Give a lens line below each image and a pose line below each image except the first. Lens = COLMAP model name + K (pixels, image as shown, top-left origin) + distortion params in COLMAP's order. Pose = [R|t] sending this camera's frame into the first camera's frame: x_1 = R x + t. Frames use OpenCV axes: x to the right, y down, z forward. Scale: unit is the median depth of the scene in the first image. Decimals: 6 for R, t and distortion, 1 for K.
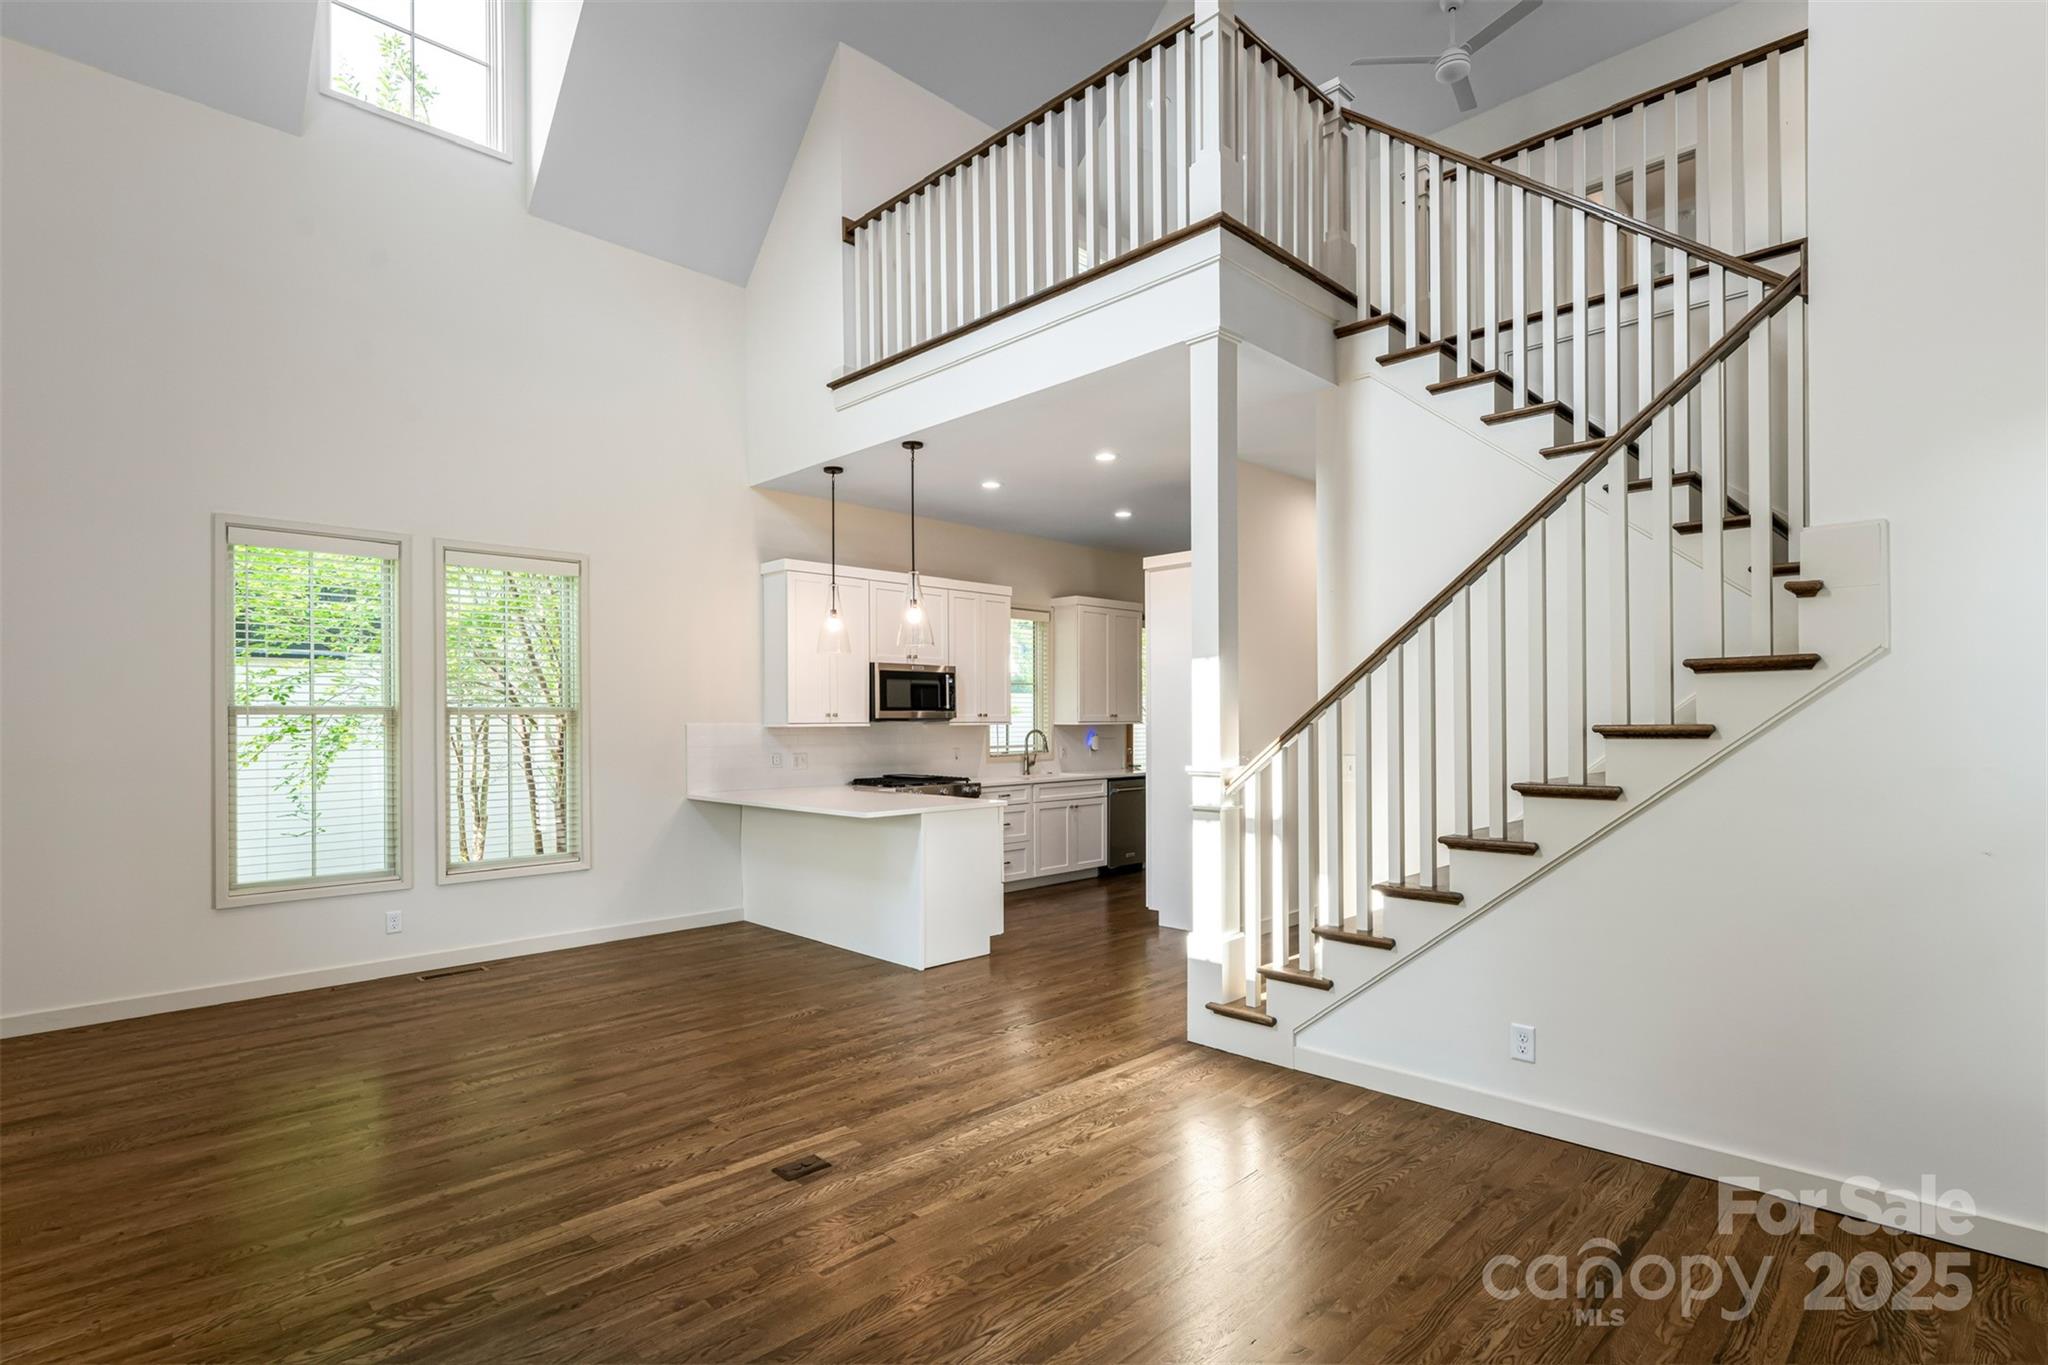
lens RADIAL K [[999.1, 0, 1031.1], [0, 999.1, 722.8], [0, 0, 1]] dist [0.000094, -0.000735]
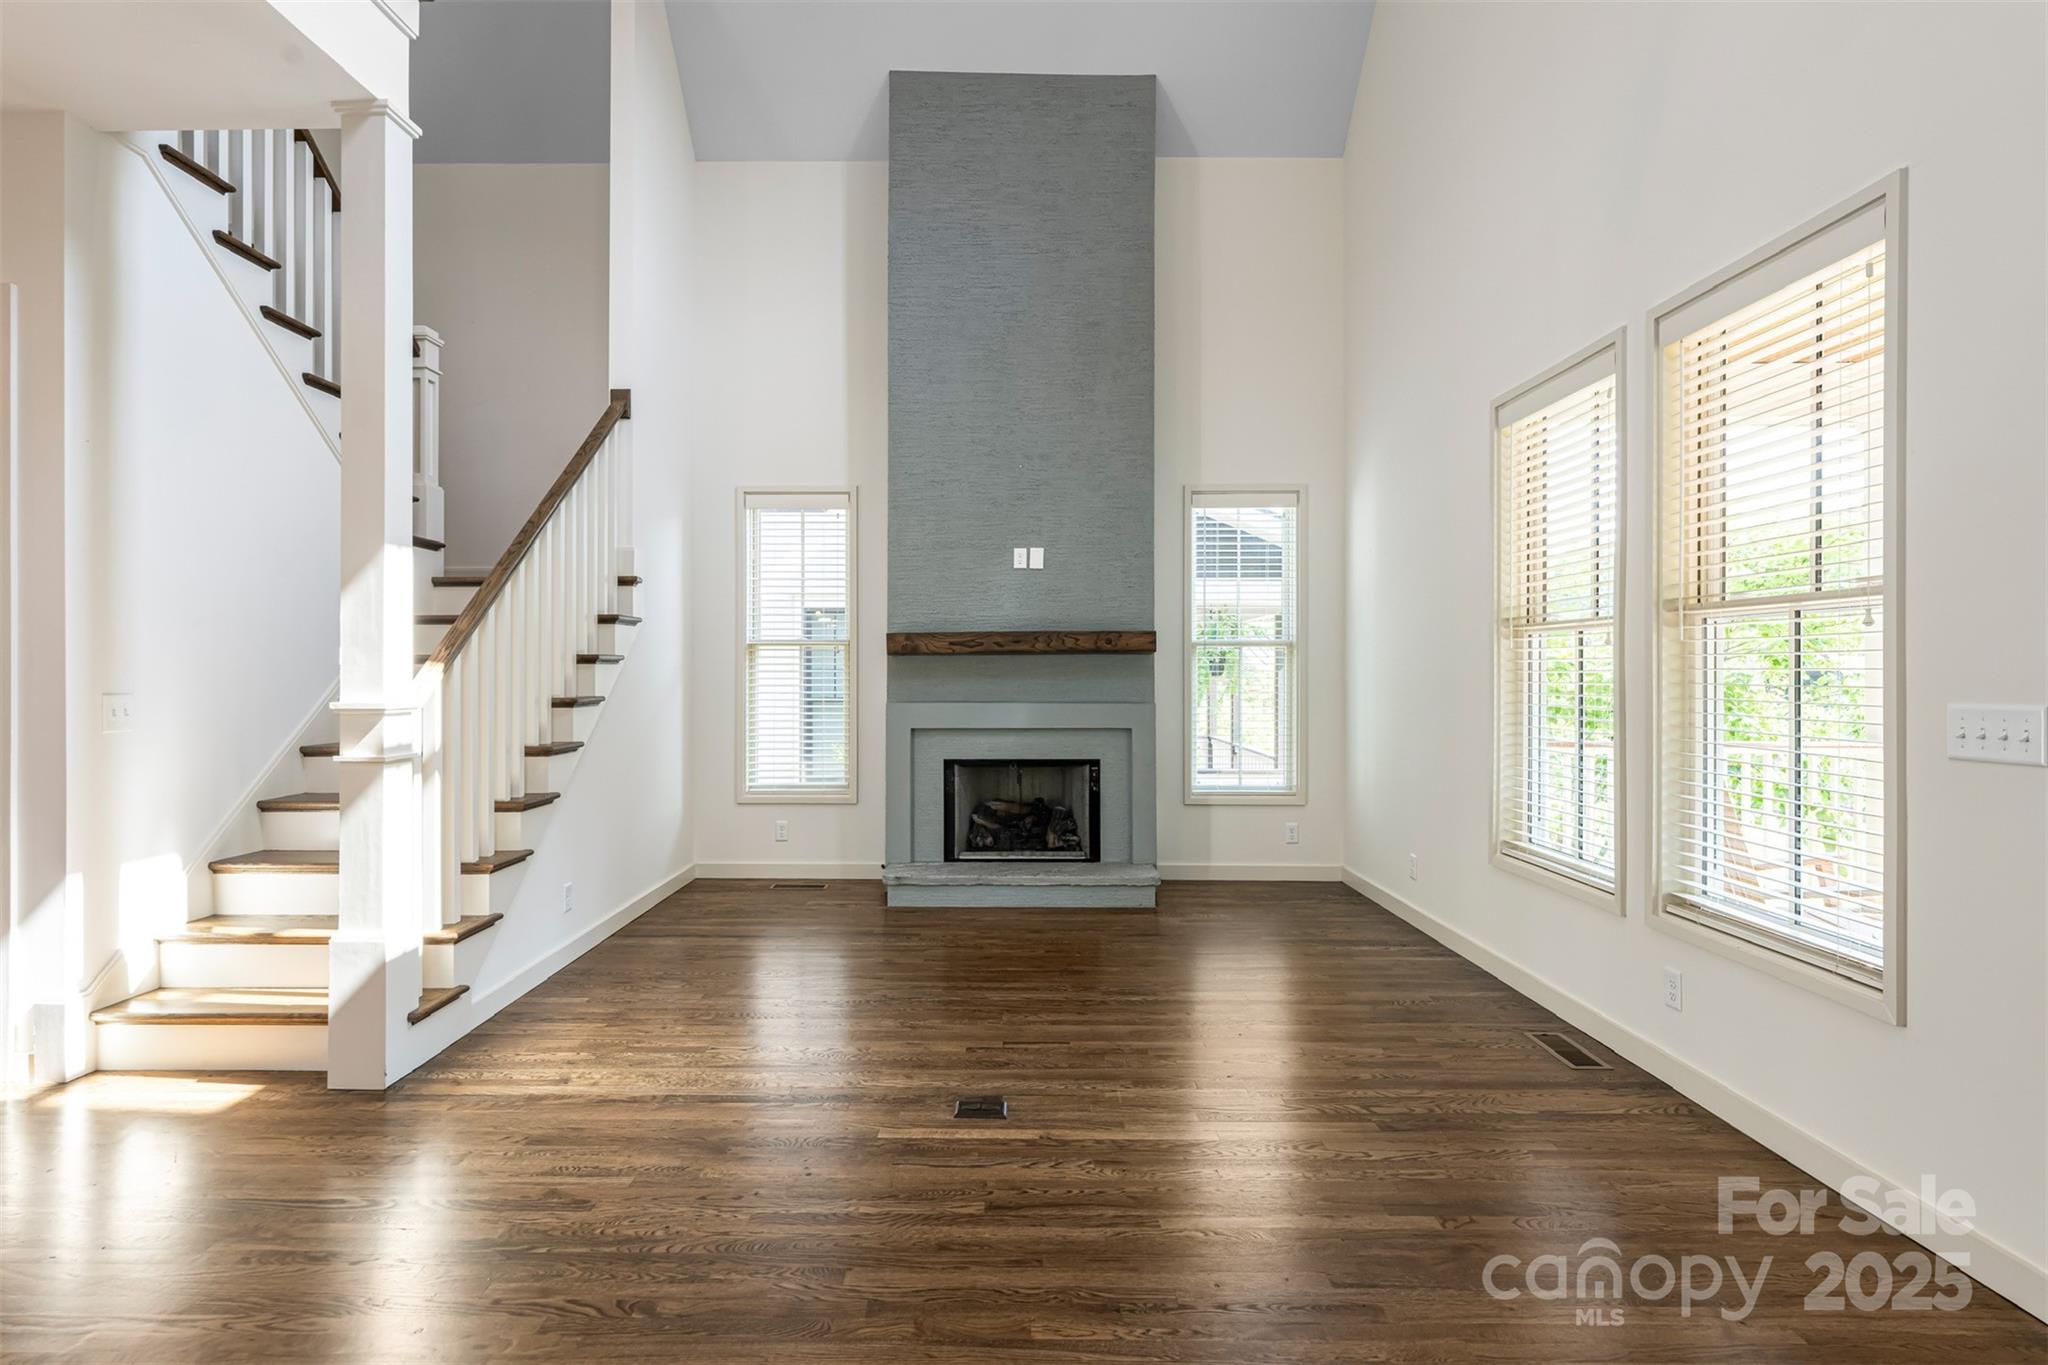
lens RADIAL K [[1007.4, 0, 1024.0], [0, 1007.4, 682.5], [0, 0, 1]] dist [0.000651, -0.000080]
pose [[-0.715956, 0.004553, 0.698130, -0.790695], [0.004351, 0.999988, -0.002059, 0.040877], [-0.698132, 0.001564, -0.715968, 1.417976]]
